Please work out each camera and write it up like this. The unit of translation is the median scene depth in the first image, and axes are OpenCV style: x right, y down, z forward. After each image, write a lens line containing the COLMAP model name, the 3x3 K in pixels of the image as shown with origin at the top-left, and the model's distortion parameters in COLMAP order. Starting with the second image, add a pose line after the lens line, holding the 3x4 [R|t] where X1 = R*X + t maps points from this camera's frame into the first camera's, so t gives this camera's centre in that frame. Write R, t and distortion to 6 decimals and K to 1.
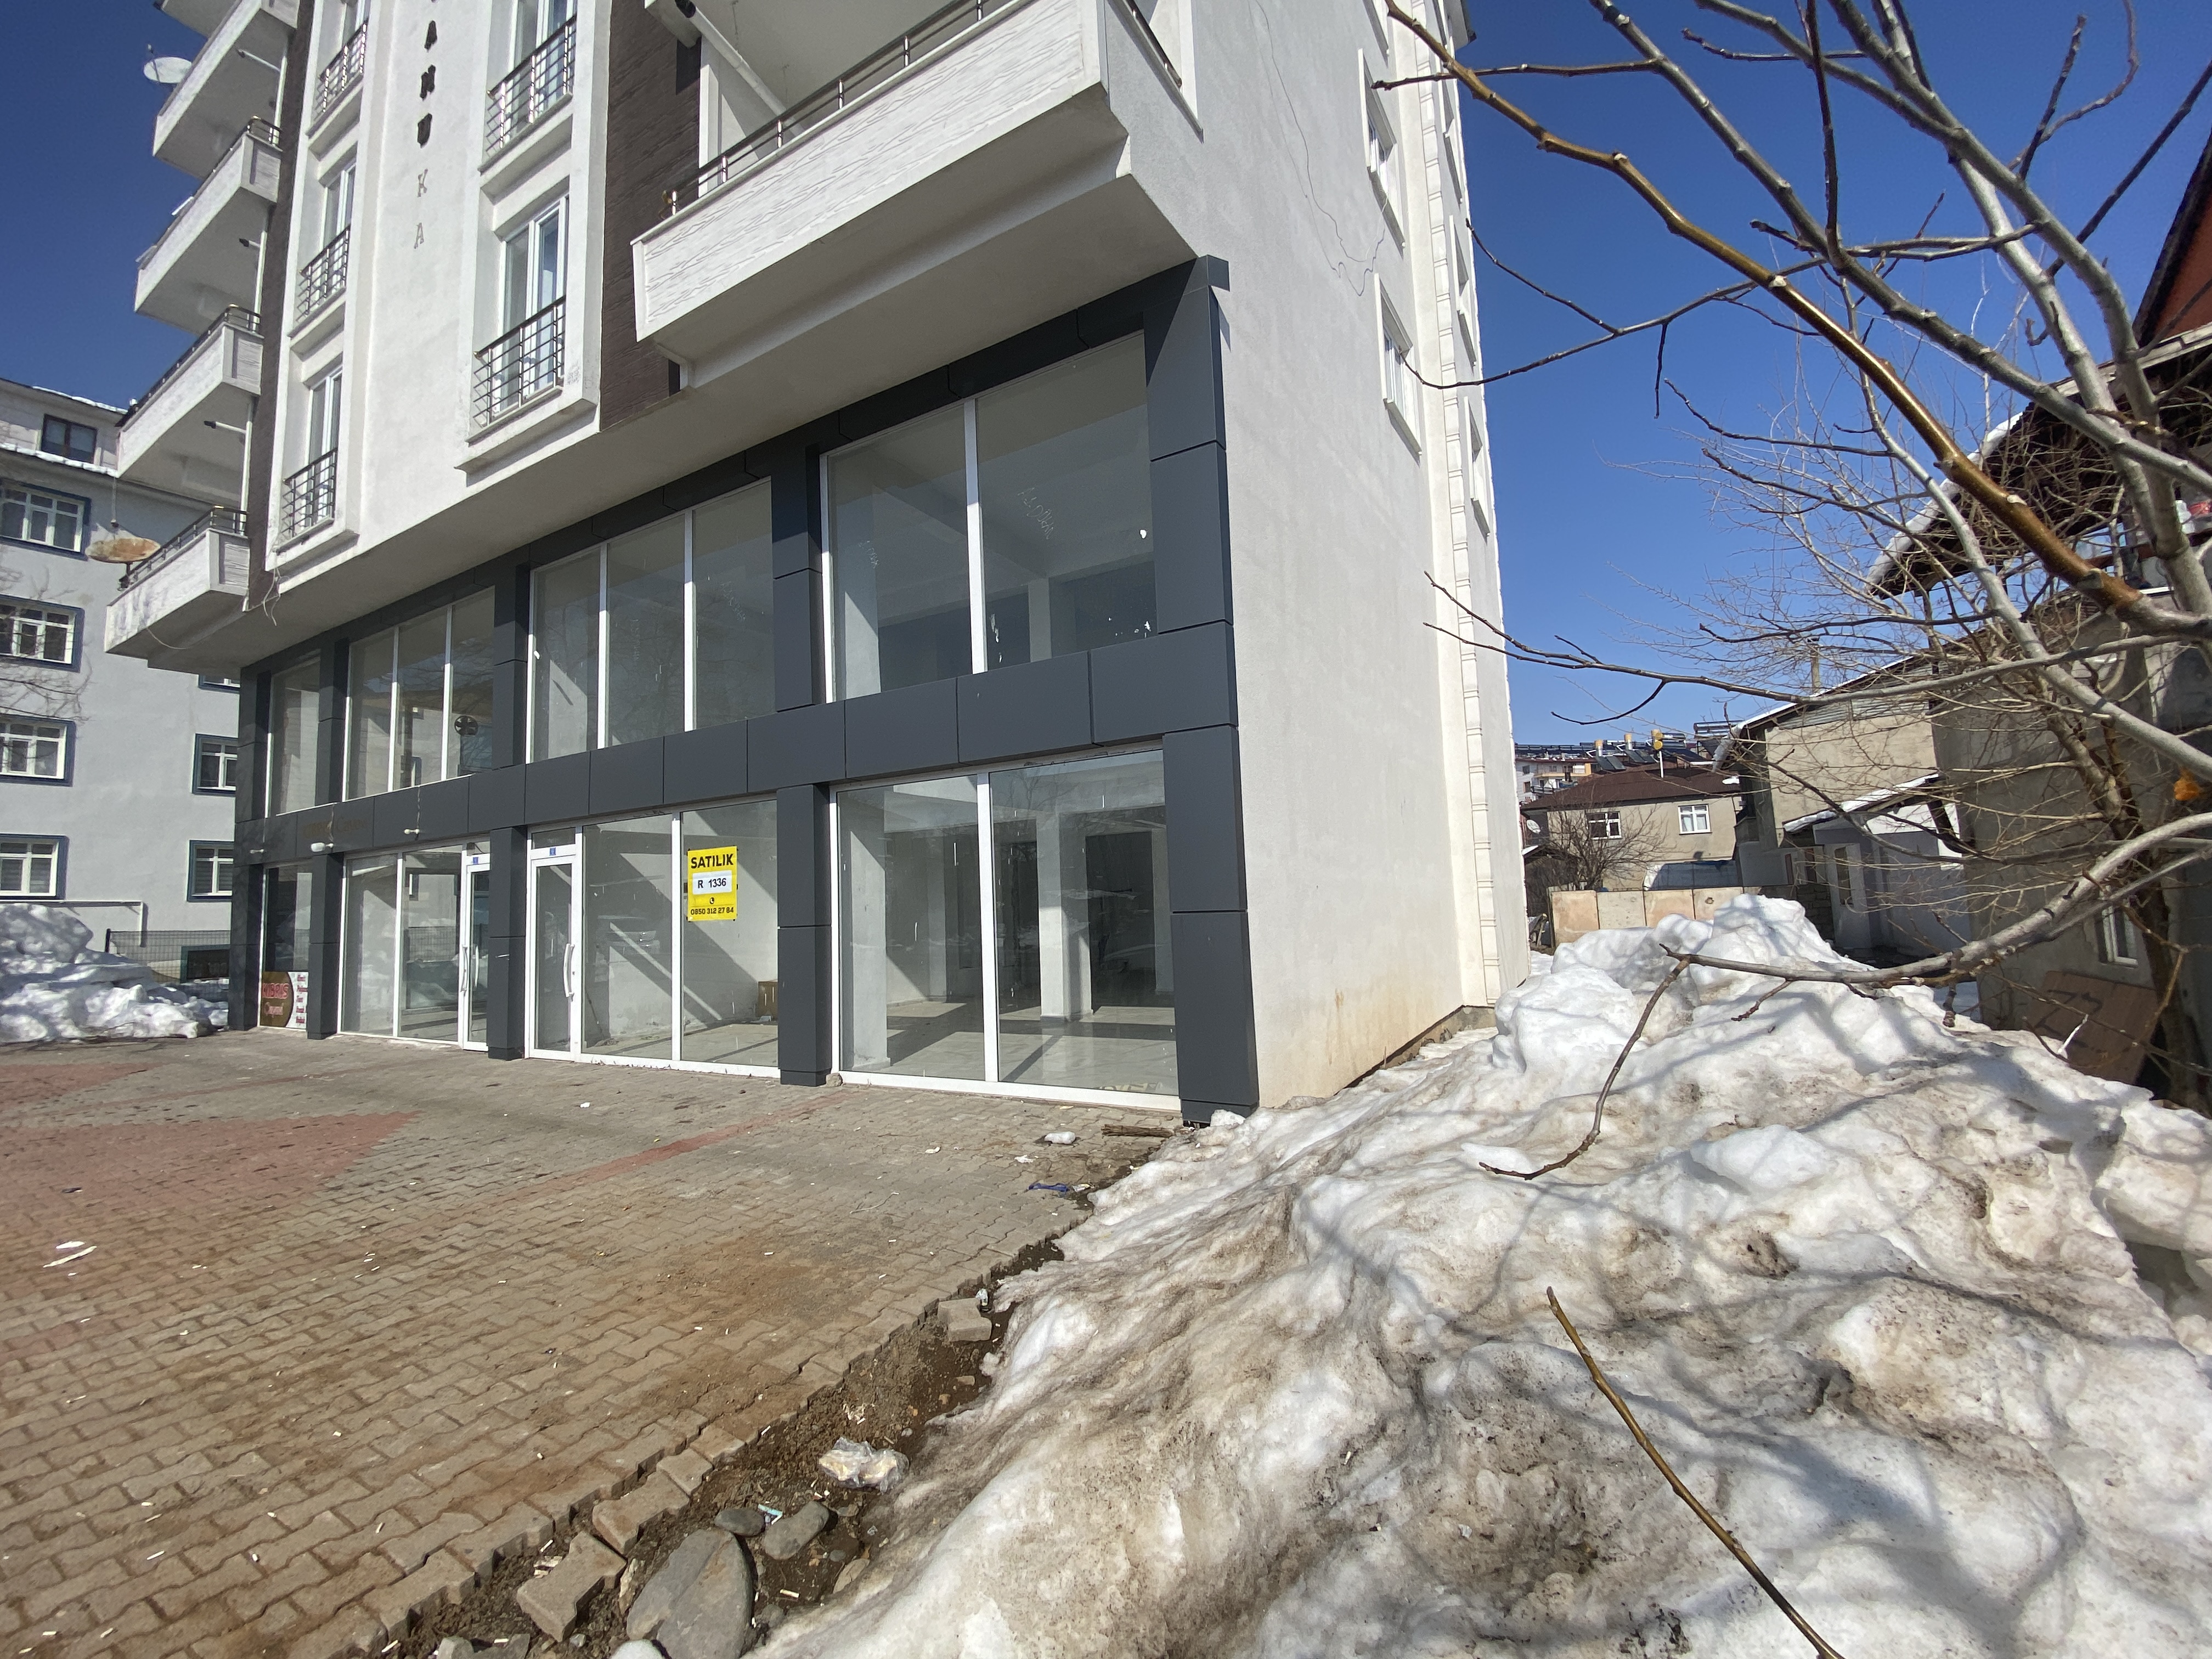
lens RADIAL K [[881.6, 0, 1099.4], [0, 881.6, 848.9], [0, 0, 1]] dist [0.012056, -0.020639]
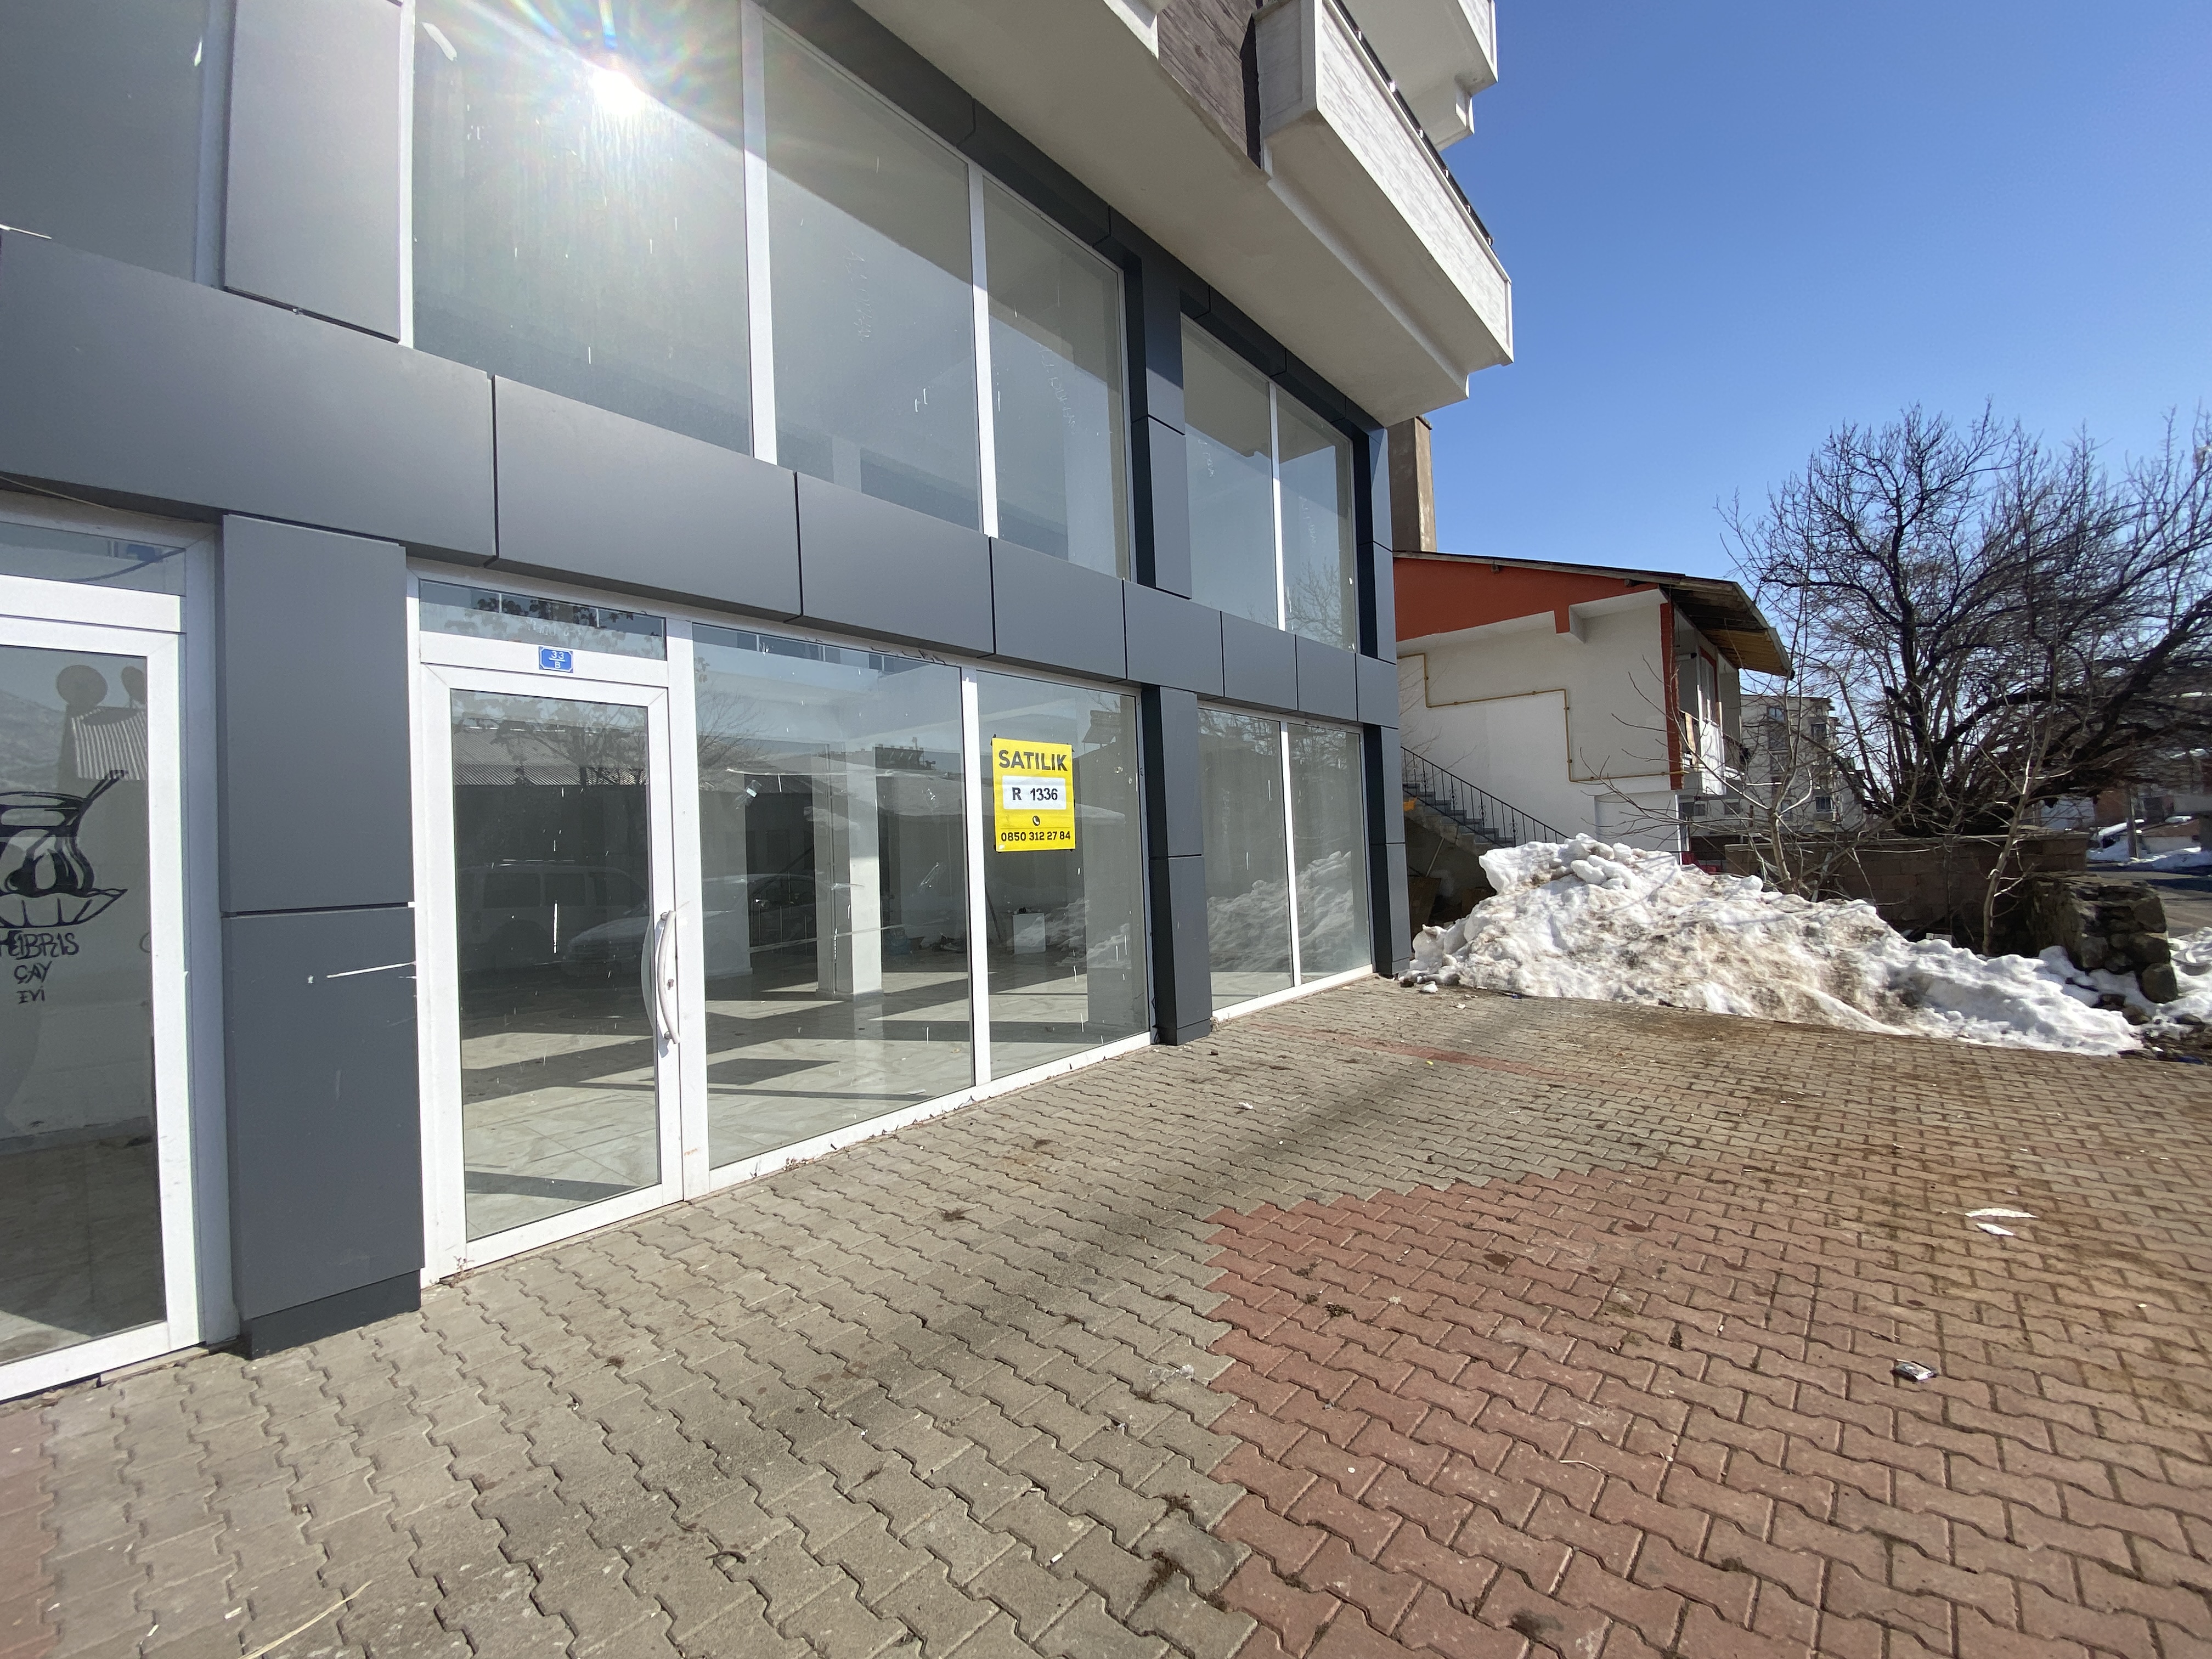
lens RADIAL K [[893.6, 0, 1106.0], [0, 893.6, 829.5], [0, 0, 1]] dist [0.026243, -0.020562]
pose [[0.182117, 0.041472, 0.982402, -1.076836], [-0.043985, 0.998454, -0.033995, 0.085096], [-0.982293, -0.037020, 0.183659, 0.820831]]
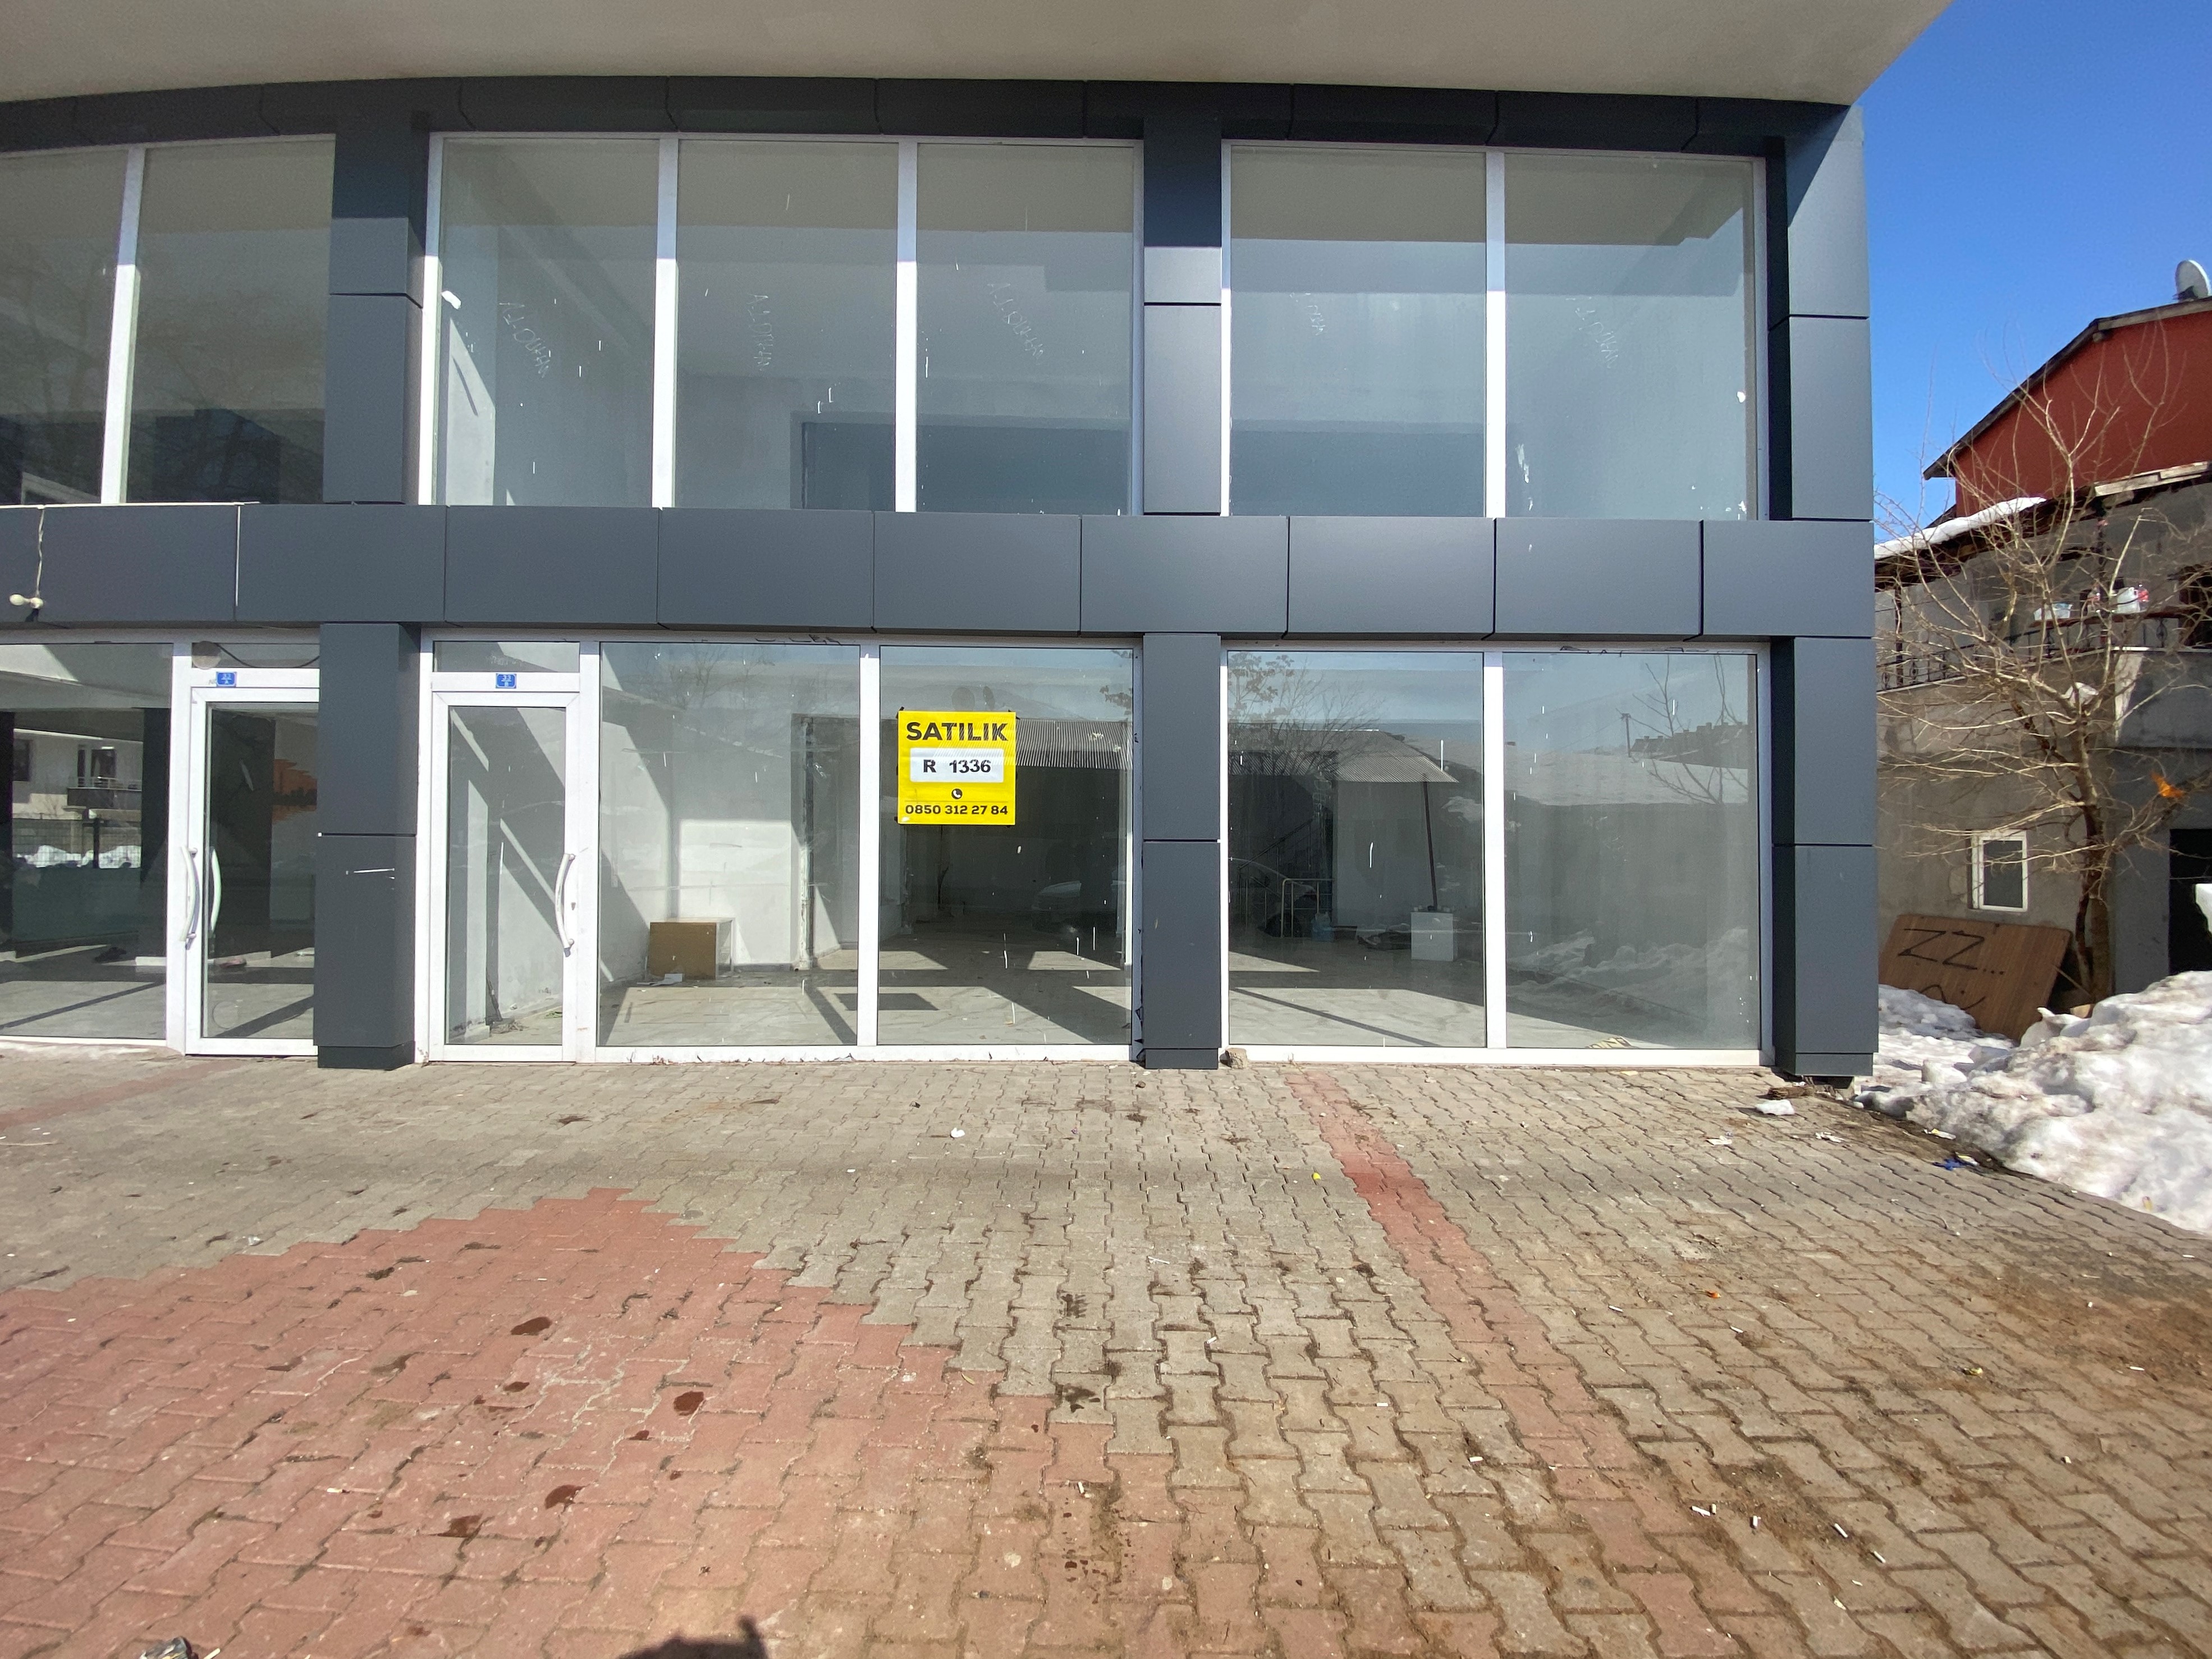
lens RADIAL K [[914.2, 0, 1116.4], [0, 914.2, 836.7], [0, 0, 1]] dist [0.023001, -0.022720]
pose [[0.861562, 0.040263, 0.506053, -0.667029], [-0.074769, 0.996043, 0.048048, 0.048984], [-0.502116, -0.079233, 0.861163, 0.370983]]
